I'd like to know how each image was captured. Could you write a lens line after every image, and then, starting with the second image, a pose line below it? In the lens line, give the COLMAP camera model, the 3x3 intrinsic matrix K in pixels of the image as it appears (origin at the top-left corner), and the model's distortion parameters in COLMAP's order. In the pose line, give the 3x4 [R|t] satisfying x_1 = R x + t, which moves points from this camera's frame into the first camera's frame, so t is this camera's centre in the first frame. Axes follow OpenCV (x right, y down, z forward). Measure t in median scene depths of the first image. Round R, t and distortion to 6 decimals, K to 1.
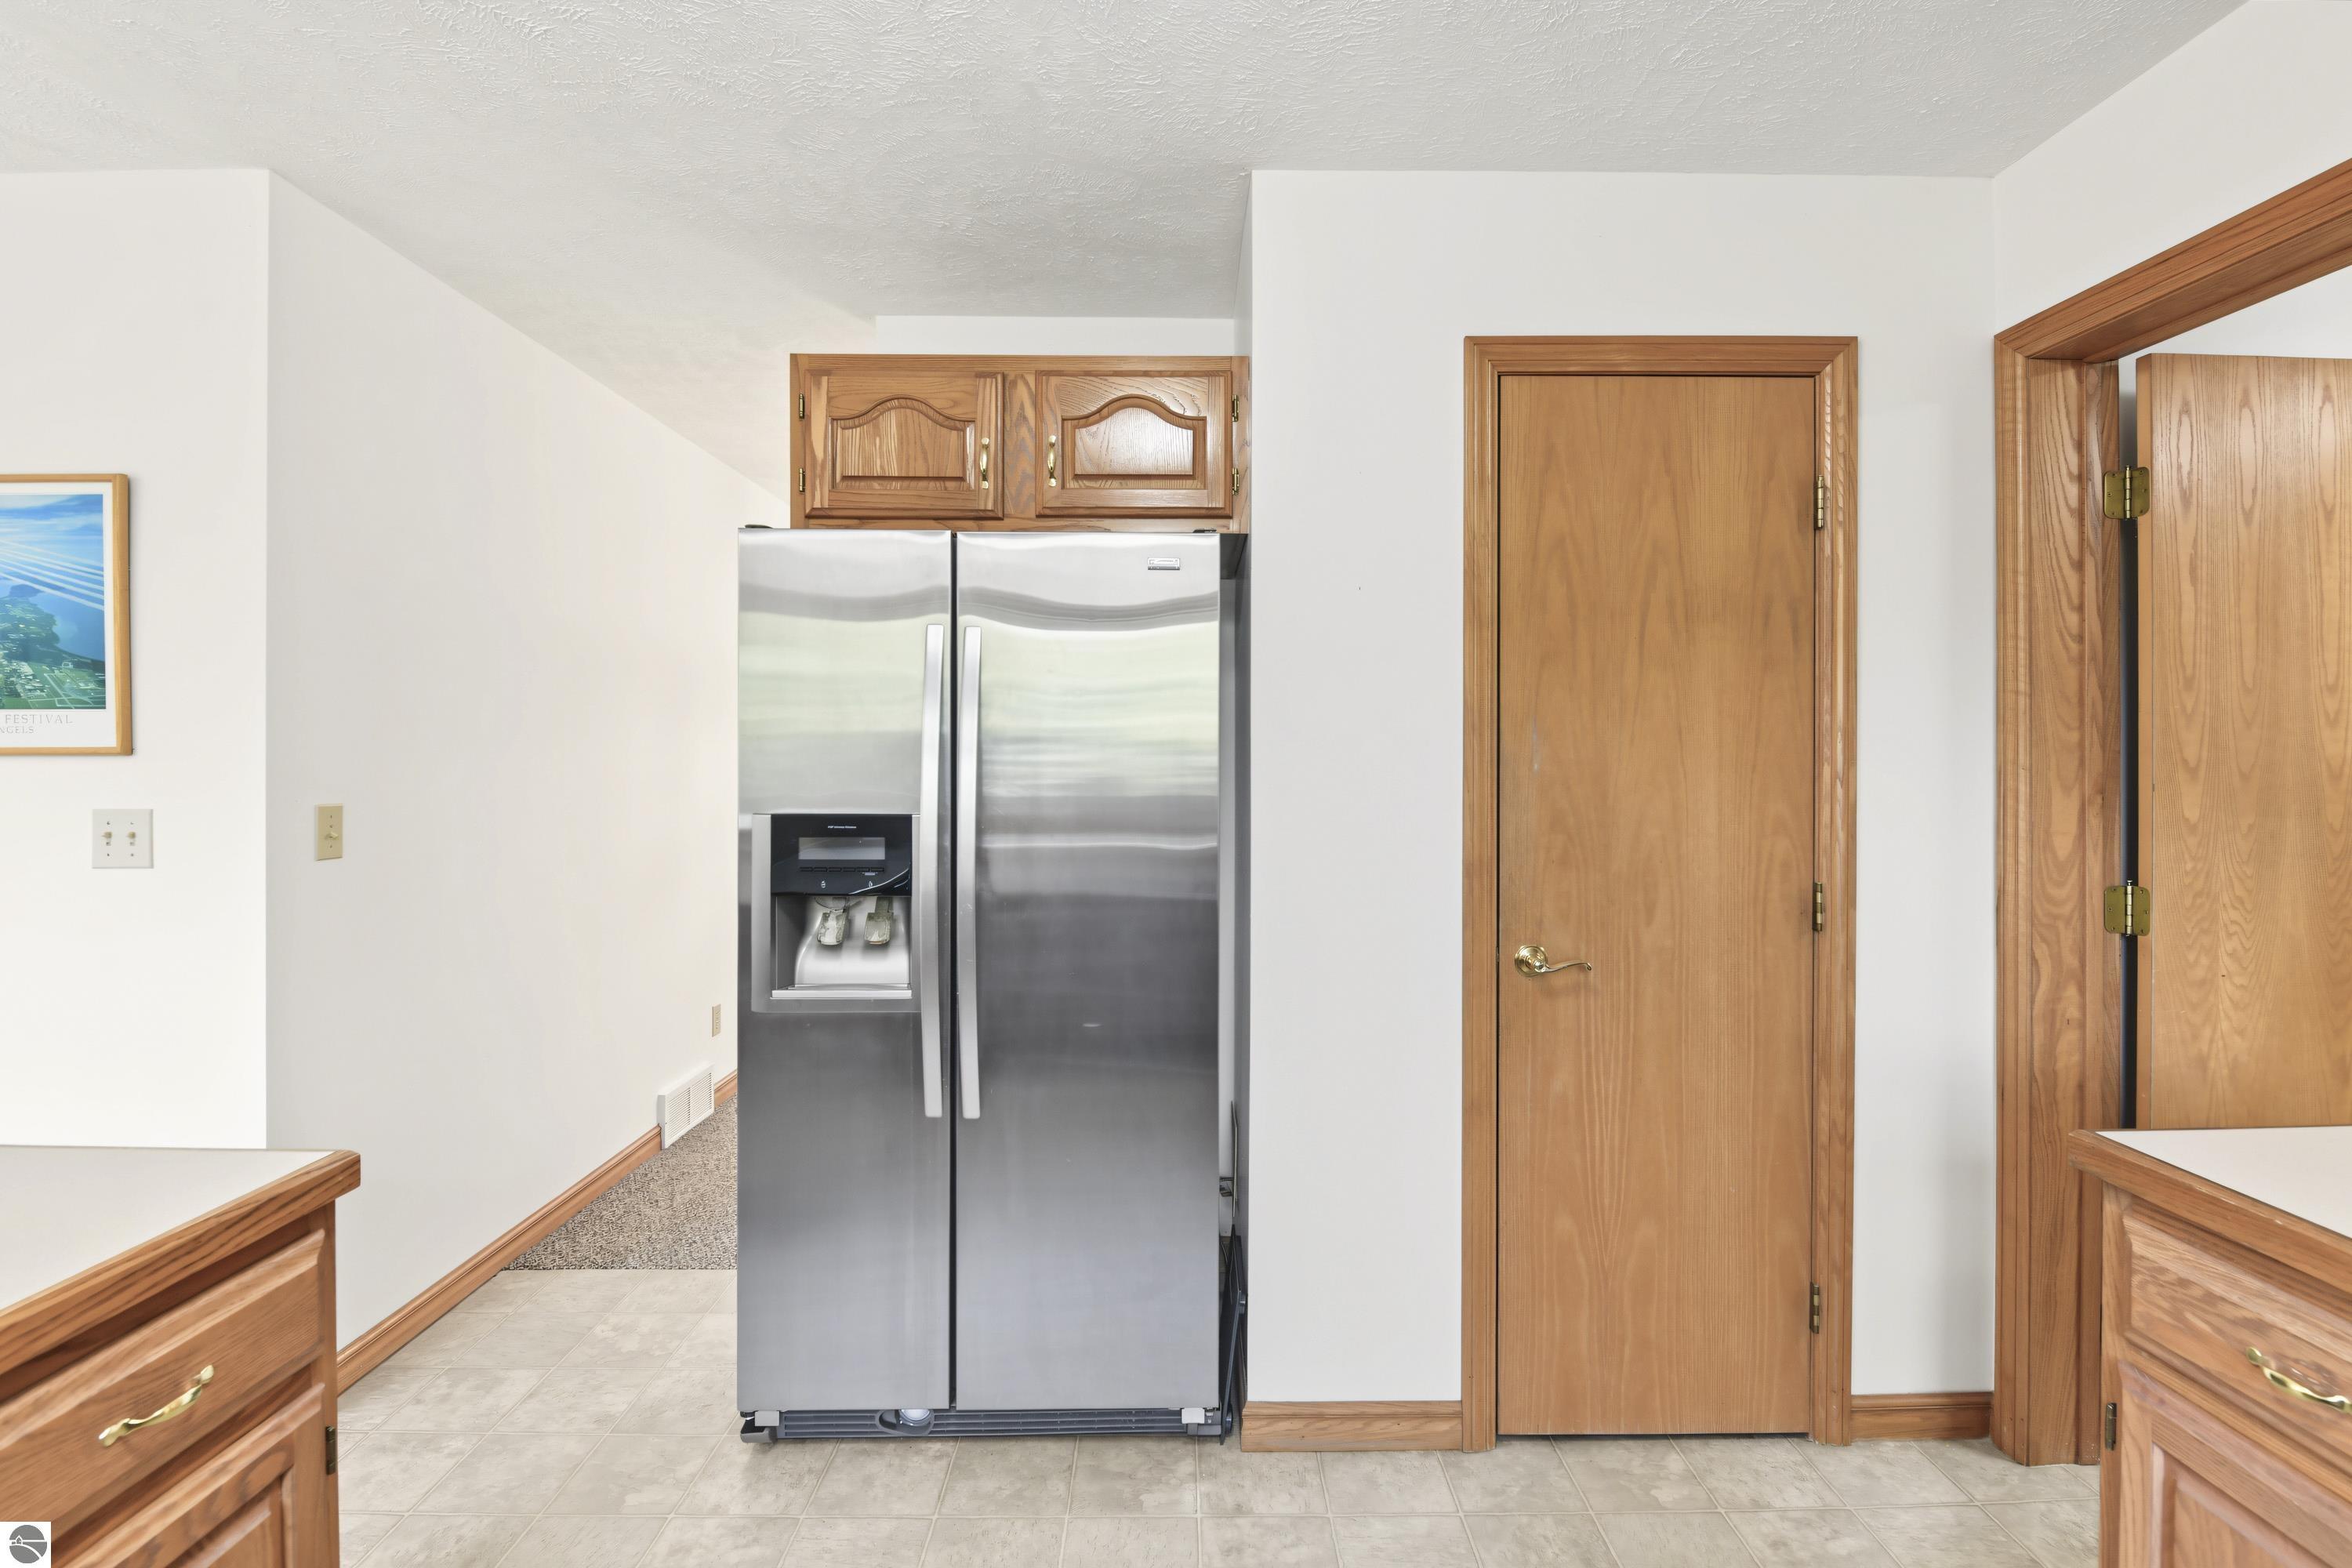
lens RADIAL K [[1084.5, 0, 1177.7], [0, 1084.5, 753.8], [0, 0, 1]] dist [-0.000425, -0.009192]
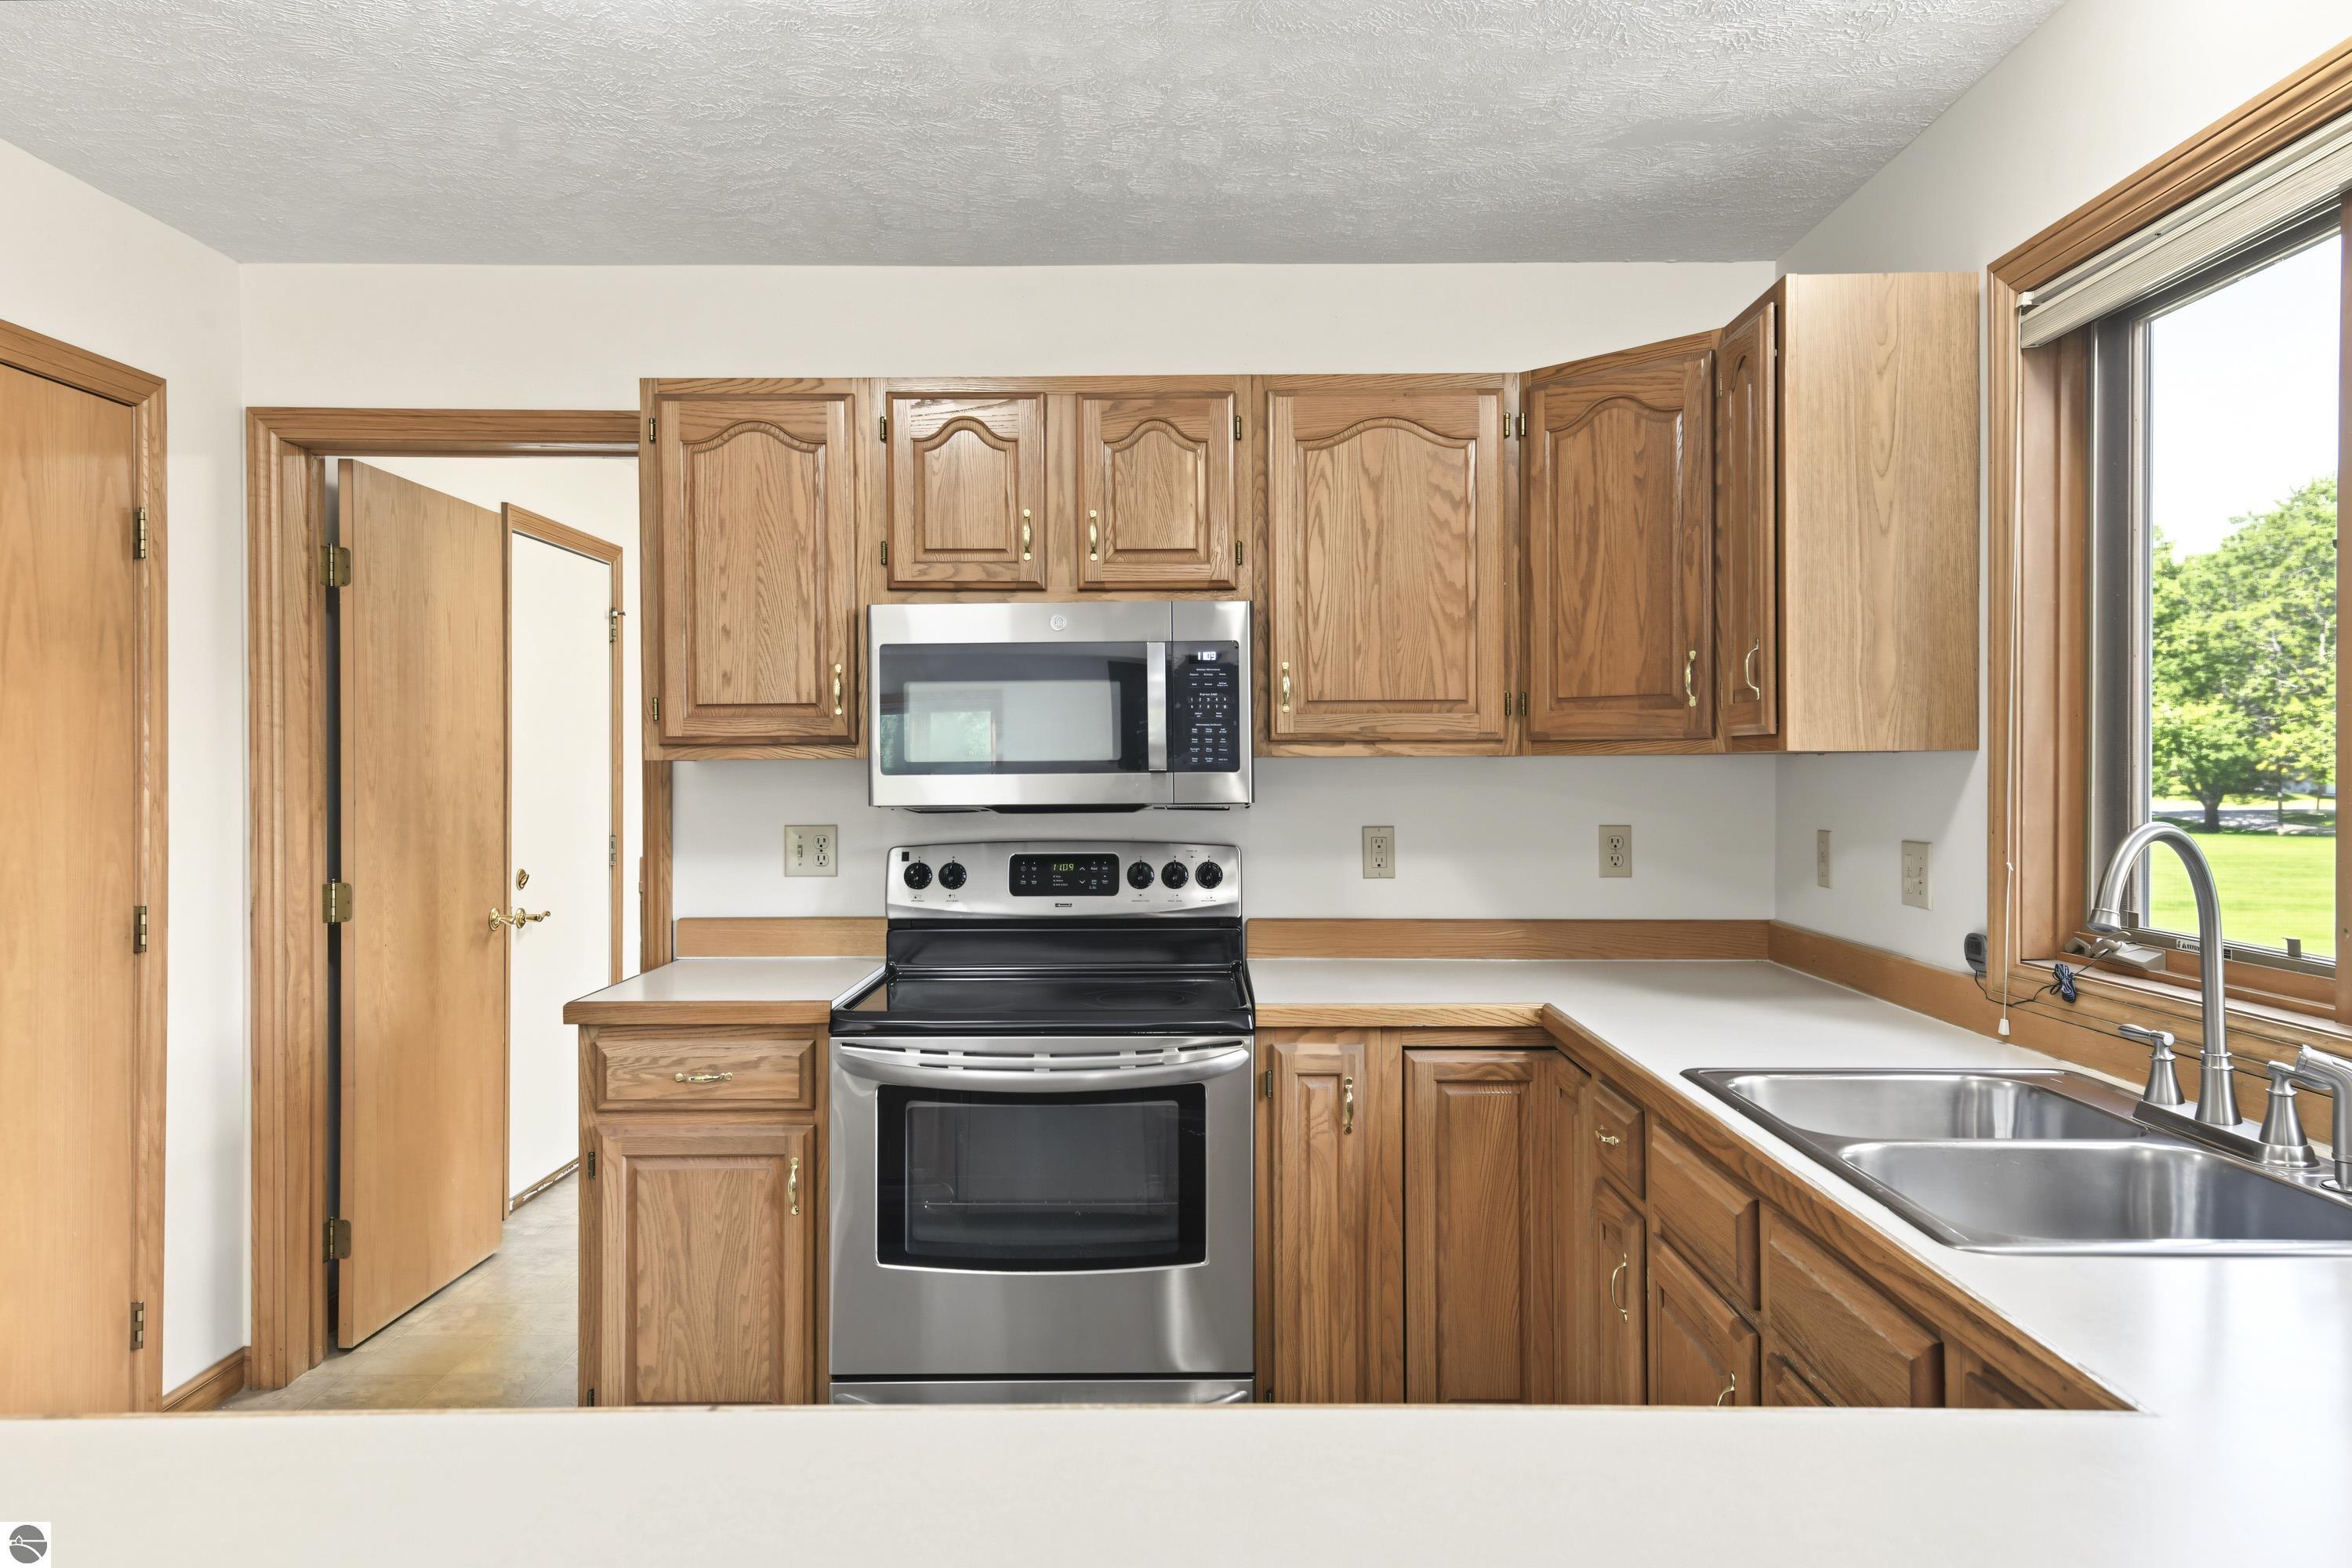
lens RADIAL K [[1626.2, 0, 1176.0], [0, 1626.2, 784.0], [0, 0, 1]] dist [-0.000295, -0.000078]
pose [[0.022924, -0.014488, 0.999632, -0.940251], [0.000263, 0.999895, 0.014485, -0.018063], [-0.999737, -0.000069, 0.022925, -0.010084]]
